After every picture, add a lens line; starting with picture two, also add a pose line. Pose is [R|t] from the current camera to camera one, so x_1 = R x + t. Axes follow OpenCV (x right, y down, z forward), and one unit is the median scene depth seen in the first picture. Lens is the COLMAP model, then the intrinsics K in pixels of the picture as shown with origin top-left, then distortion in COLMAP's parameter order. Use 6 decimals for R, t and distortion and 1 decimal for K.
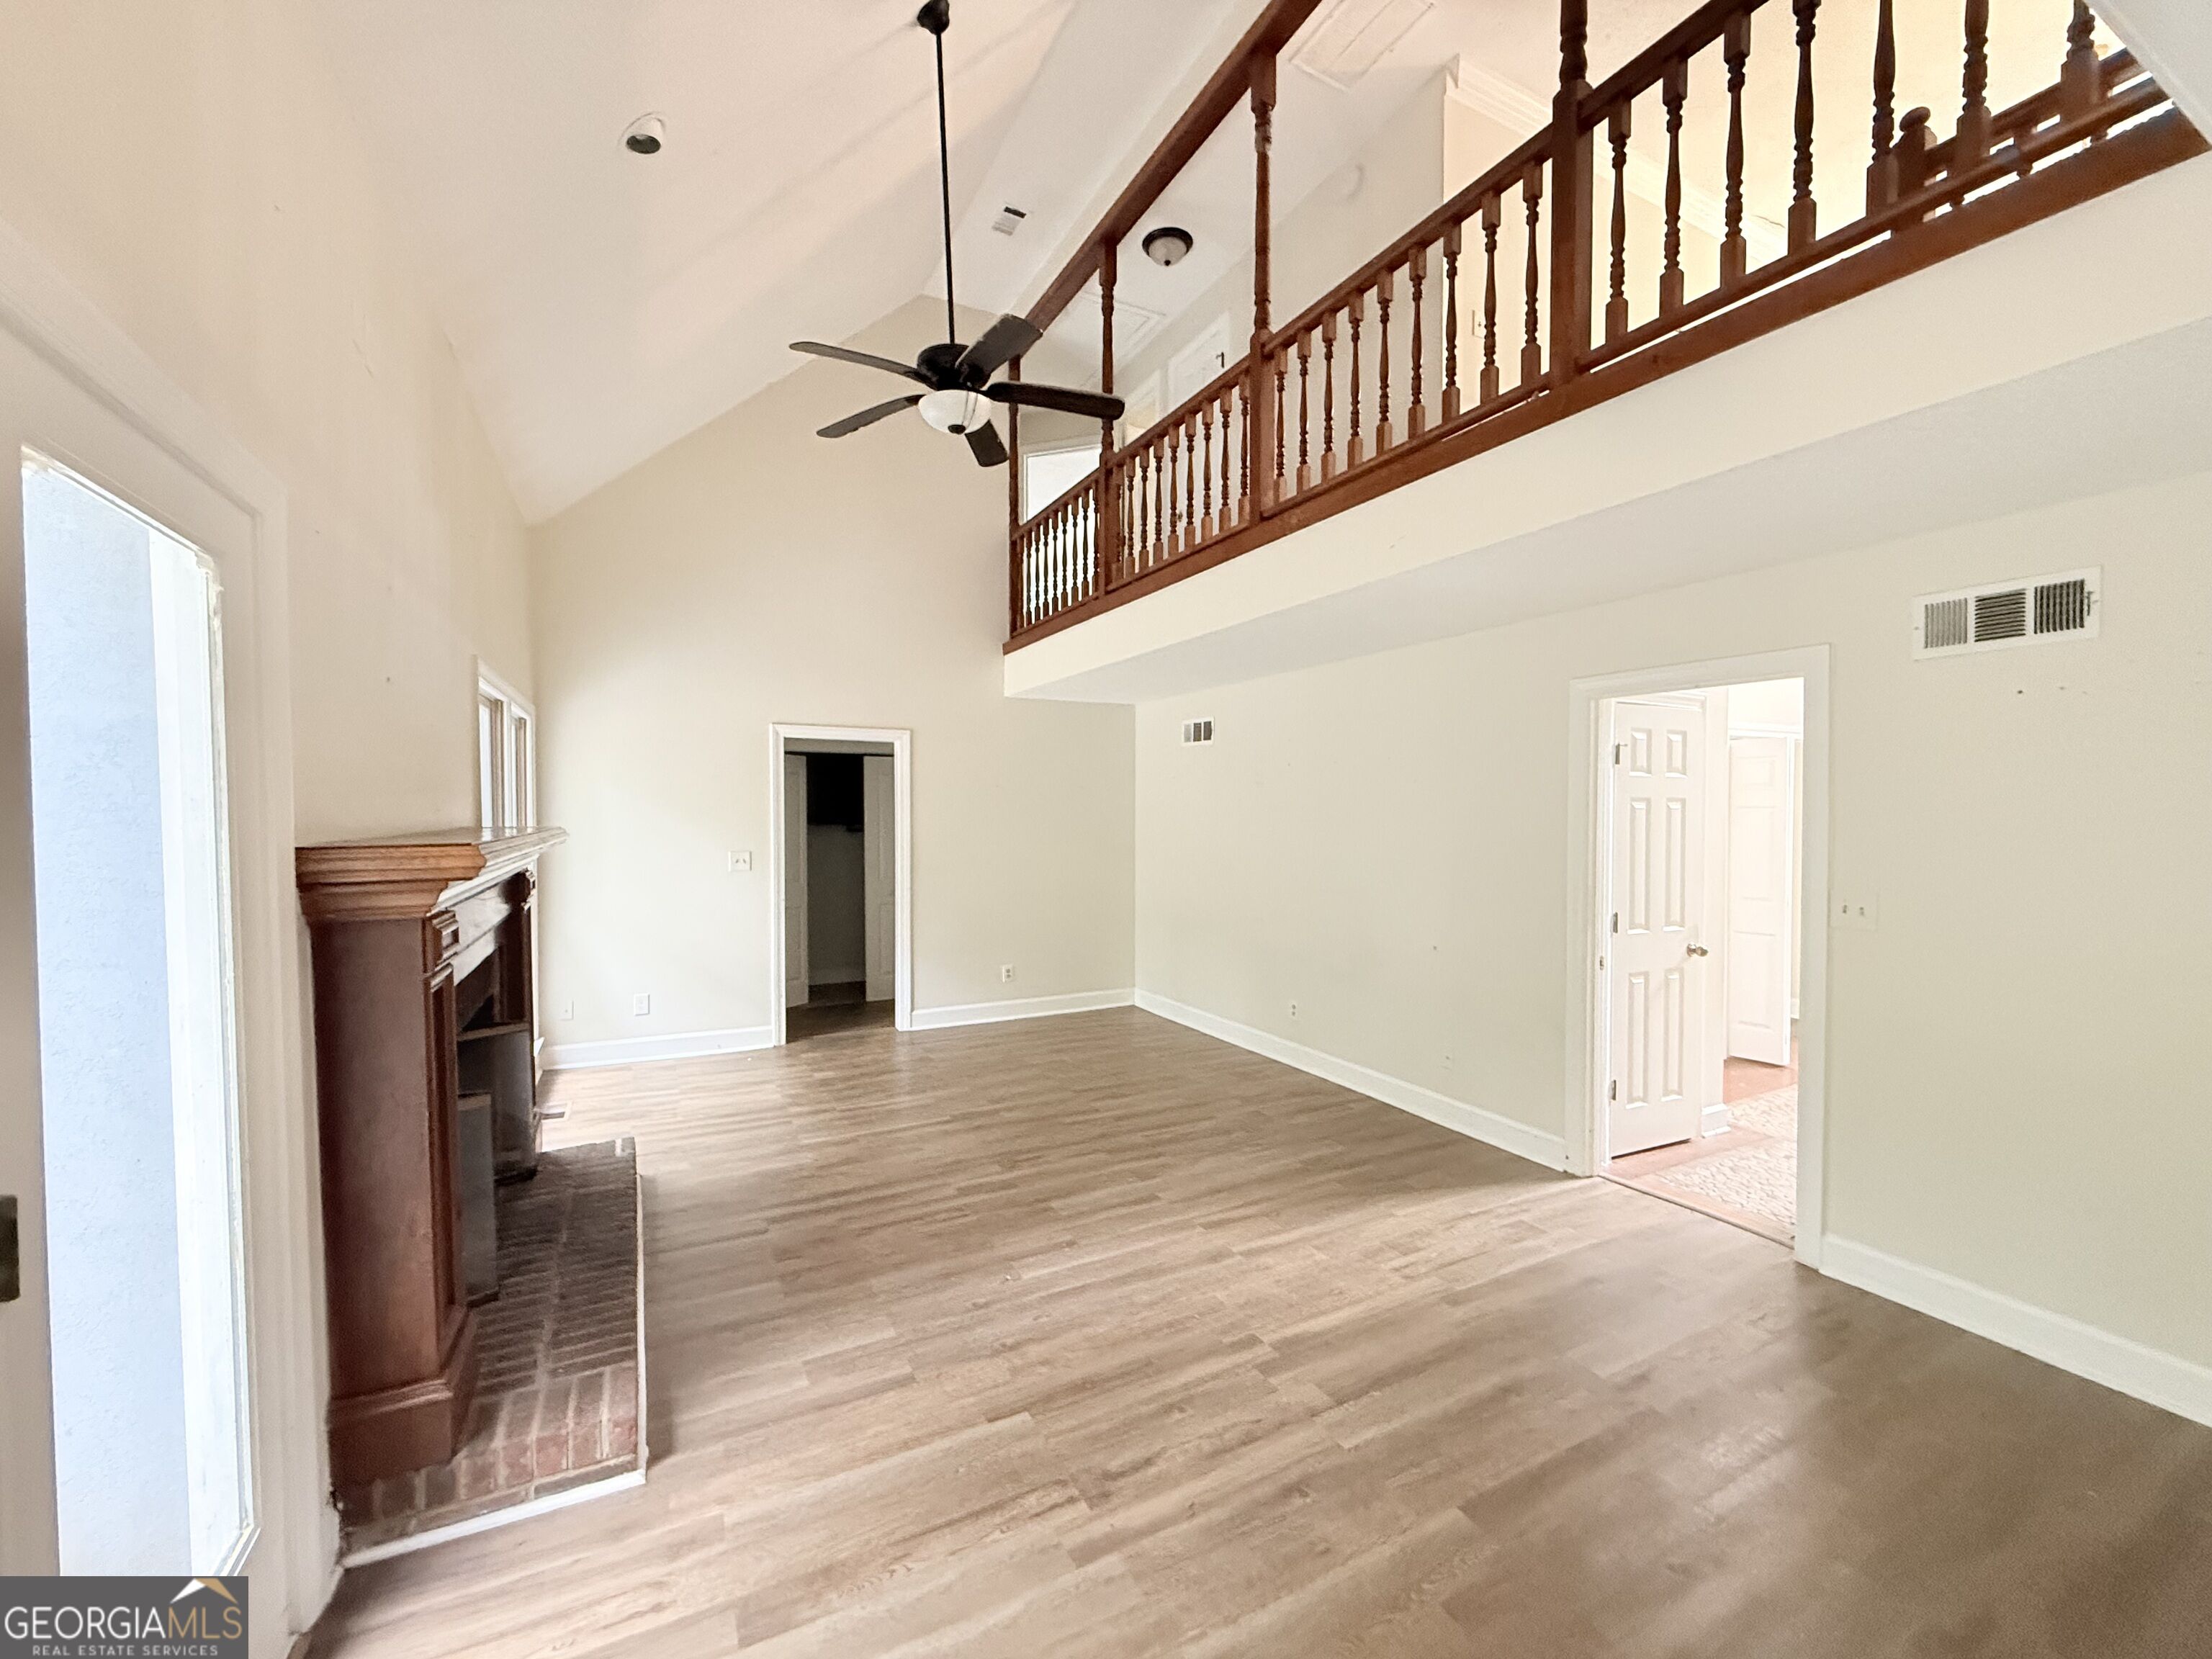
lens RADIAL K [[880.5, 0, 1097.8], [0, 880.5, 830.3], [0, 0, 1]] dist [-0.000924, -0.000165]
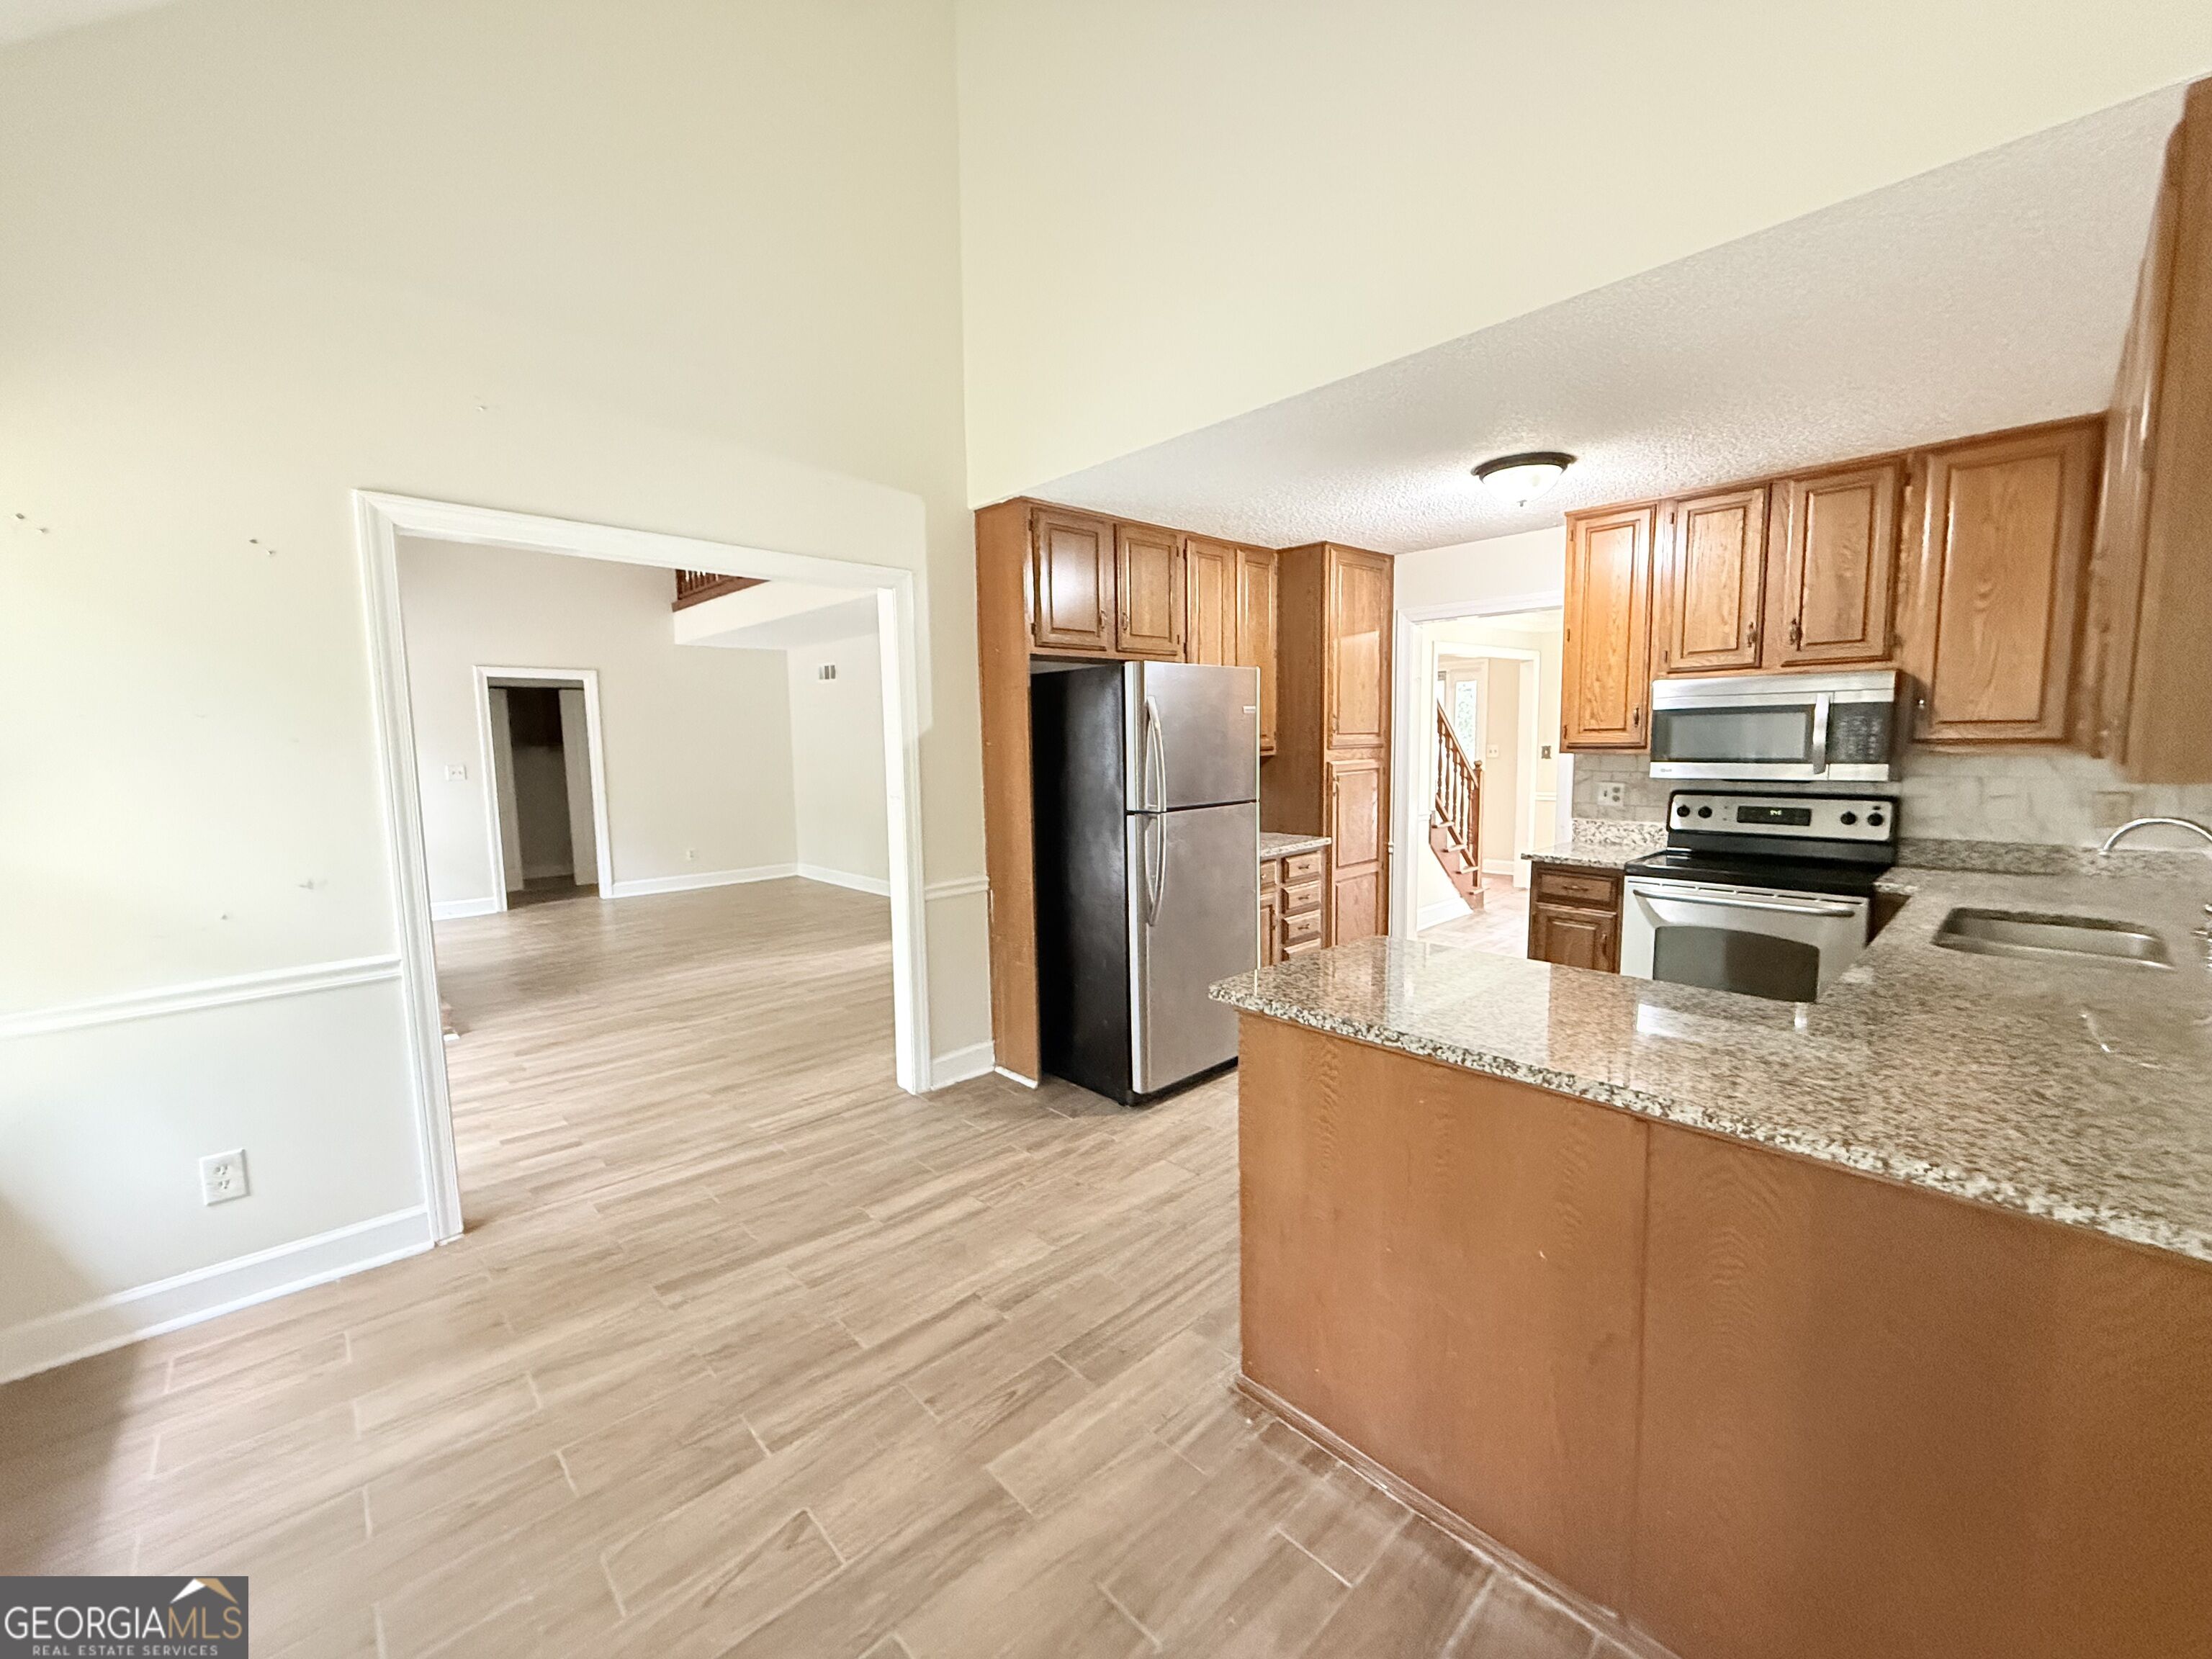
lens RADIAL K [[880.5, 0, 1097.8], [0, 880.5, 830.3], [0, 0, 1]] dist [-0.000924, -0.000165]
pose [[0.962491, -0.044839, 0.267582, 0.202303], [0.021679, 0.995806, 0.088888, 0.031836], [-0.270446, -0.079753, 0.959426, -0.668186]]
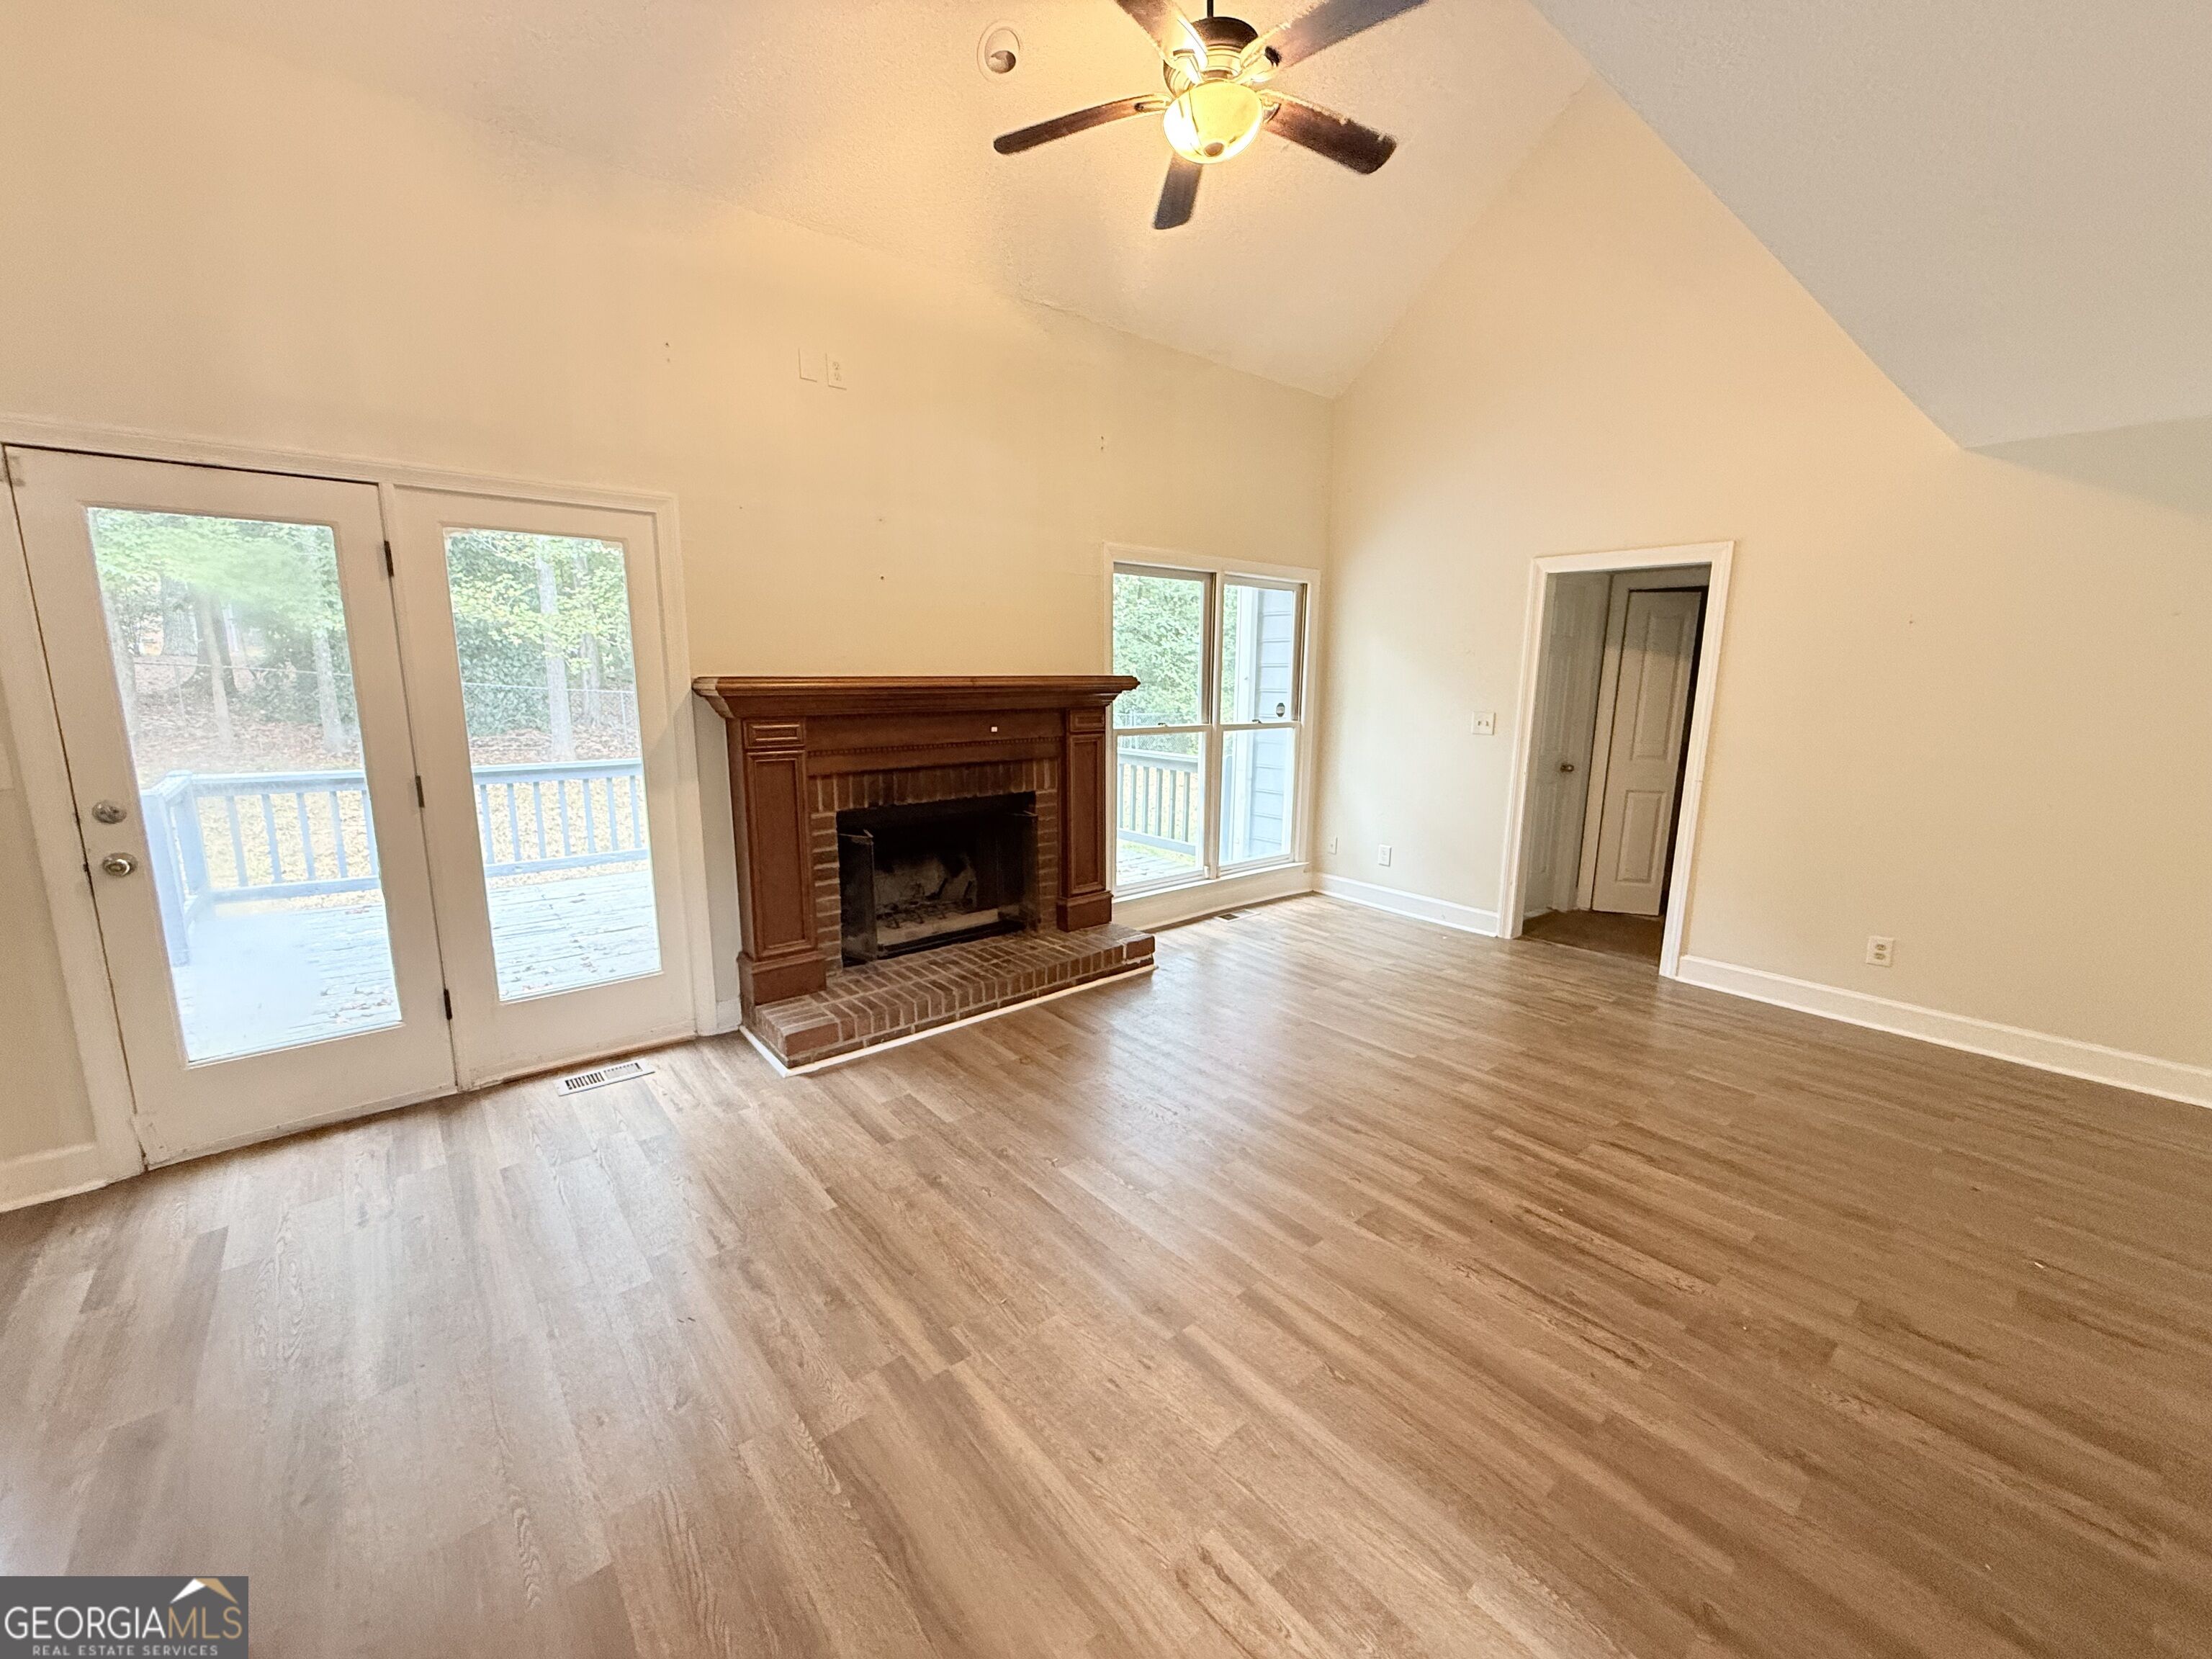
lens RADIAL K [[880.5, 0, 1097.8], [0, 880.5, 830.3], [0, 0, 1]] dist [-0.000924, -0.000165]
pose [[0.212165, 0.177929, -0.960899, 0.494844], [-0.028014, 0.983988, 0.176019, -0.005461], [0.976832, -0.010426, 0.213752, 0.553558]]
